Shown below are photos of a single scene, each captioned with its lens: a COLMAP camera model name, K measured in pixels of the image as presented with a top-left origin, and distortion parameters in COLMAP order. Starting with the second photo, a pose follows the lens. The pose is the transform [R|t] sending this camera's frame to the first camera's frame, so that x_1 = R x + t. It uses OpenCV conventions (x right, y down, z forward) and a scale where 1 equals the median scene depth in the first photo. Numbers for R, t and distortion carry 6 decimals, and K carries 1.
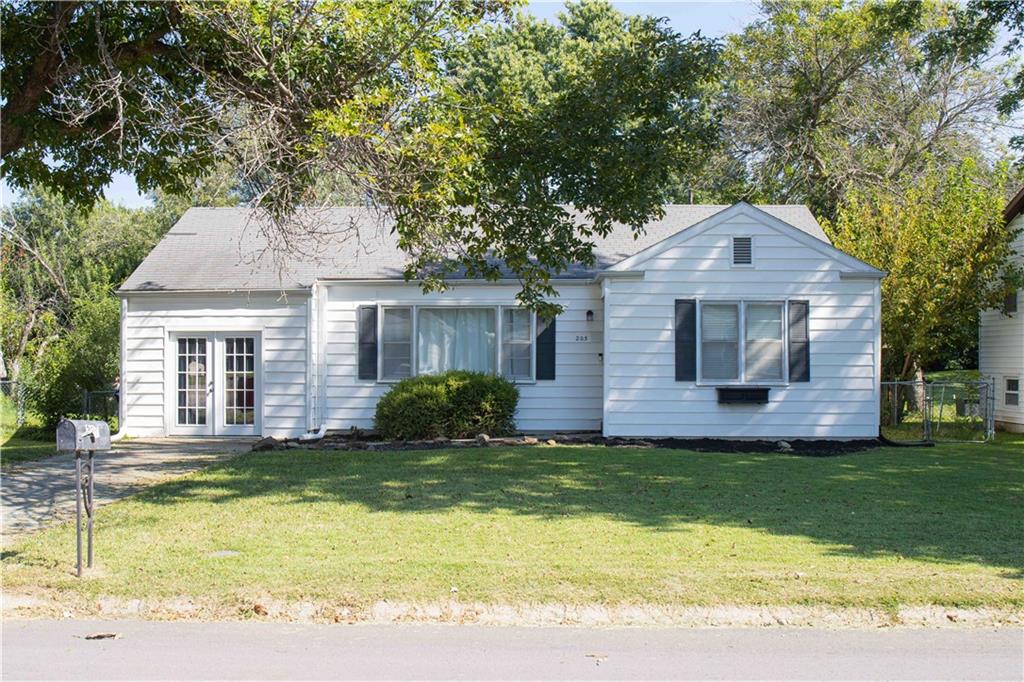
lens RADIAL K [[1126.1, 0, 510.7], [0, 1126.1, 335.3], [0, 0, 1]] dist [-0.135025, 0.000000]
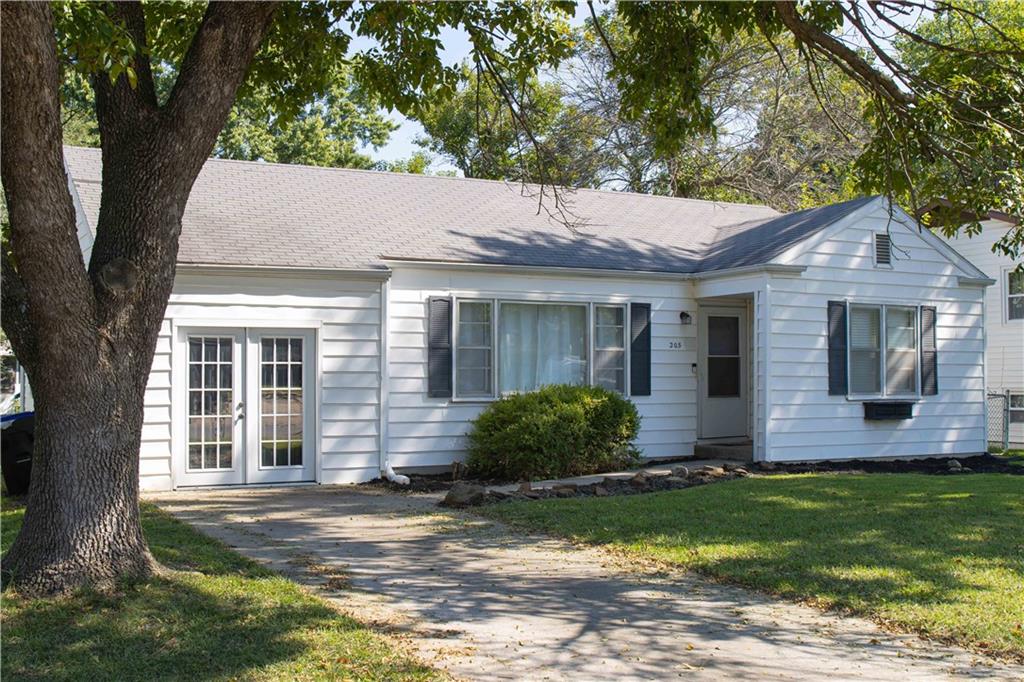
lens RADIAL K [[1126.1, 0, 514.6], [0, 1126.1, 346.3], [0, 0, 1]] dist [-0.135025, 0.000000]
pose [[0.881581, 0.012109, 0.471877, -0.469600], [-0.010289, 0.999926, -0.006437, 0.010834], [-0.471920, 0.000820, 0.881641, 0.356216]]
